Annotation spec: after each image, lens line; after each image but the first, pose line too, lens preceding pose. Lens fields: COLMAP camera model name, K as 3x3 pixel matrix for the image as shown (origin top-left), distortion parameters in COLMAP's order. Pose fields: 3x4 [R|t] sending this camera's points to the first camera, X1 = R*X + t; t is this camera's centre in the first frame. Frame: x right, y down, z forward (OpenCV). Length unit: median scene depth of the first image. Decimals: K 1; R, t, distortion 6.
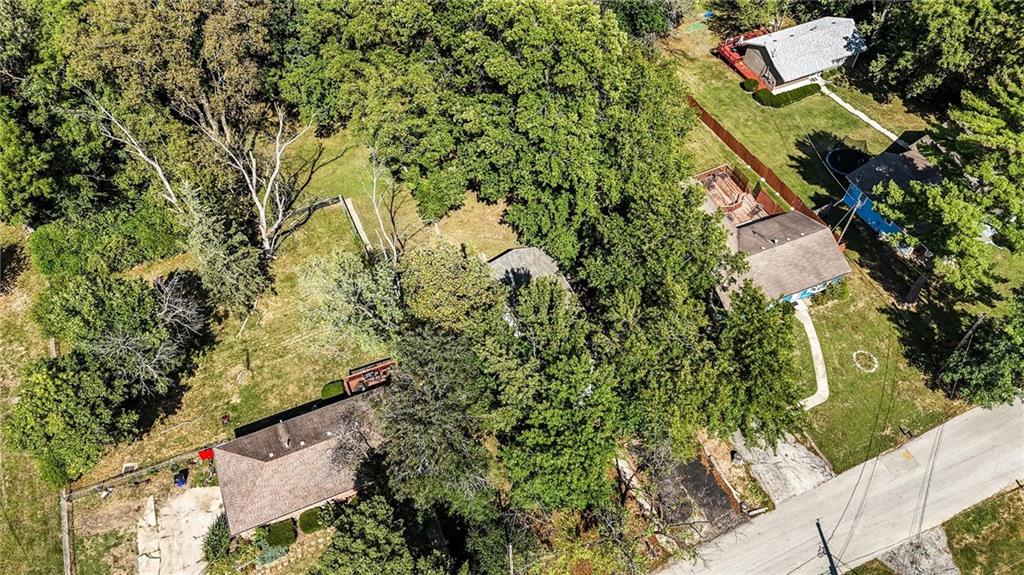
lens RADIAL K [[751.0, 0, 512.0], [0, 751.0, 287.5], [0, 0, 1]] dist [0.068568, -0.074380]
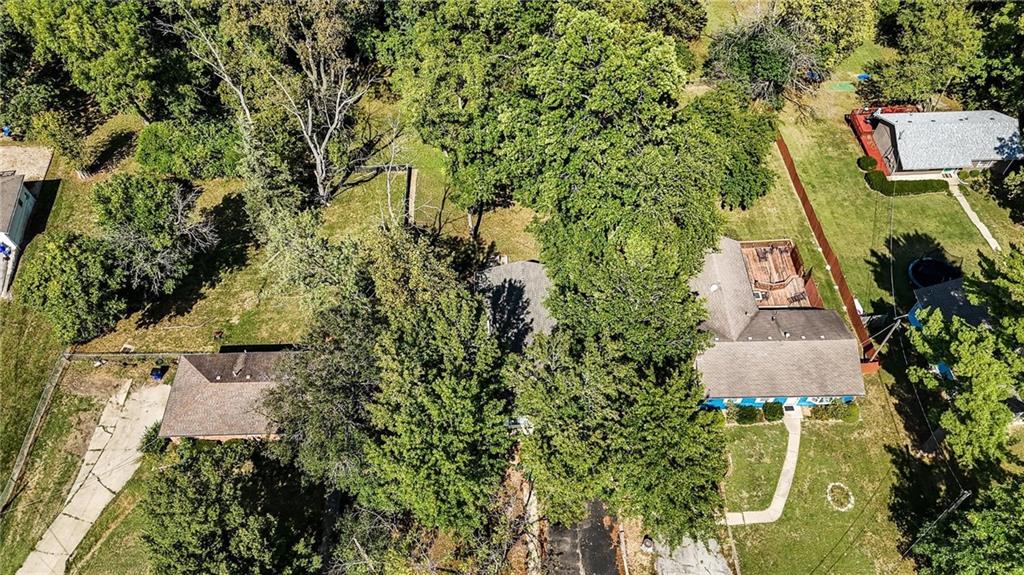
lens RADIAL K [[751.0, 0, 512.0], [0, 751.0, 287.5], [0, 0, 1]] dist [0.068568, -0.074380]
pose [[0.926365, 0.294236, -0.235101, 0.210233], [-0.292376, 0.955311, 0.043554, -0.051302], [0.237409, 0.028391, 0.970995, 0.043383]]
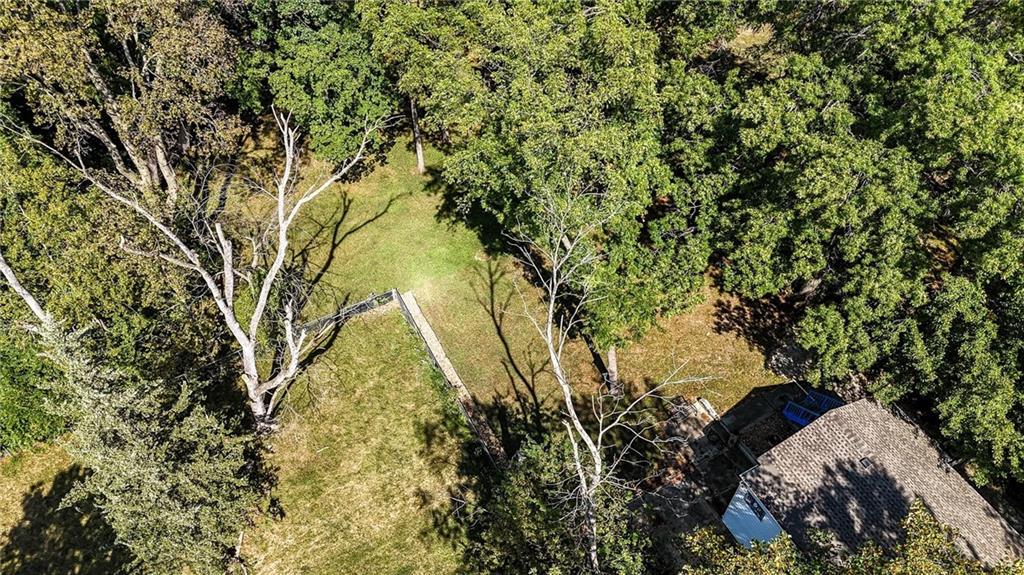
lens RADIAL K [[751.0, 0, 512.0], [0, 751.0, 287.5], [0, 0, 1]] dist [0.068568, -0.074380]
pose [[0.998175, -0.051563, 0.031421, -0.173655], [0.052885, 0.997683, -0.042799, -0.103219], [-0.029141, 0.044383, 0.998589, 0.508220]]
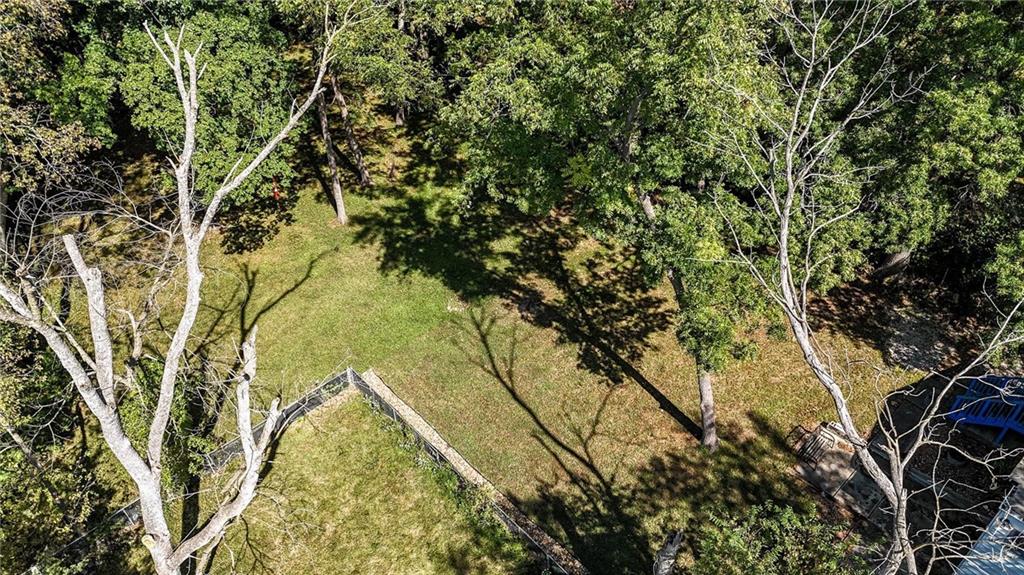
lens RADIAL K [[751.0, 0, 512.0], [0, 751.0, 287.5], [0, 0, 1]] dist [0.068568, -0.074380]
pose [[0.951118, -0.219889, 0.216847, -0.239245], [0.256841, 0.953108, -0.160058, -0.086570], [-0.171483, 0.207929, 0.962995, 0.672704]]
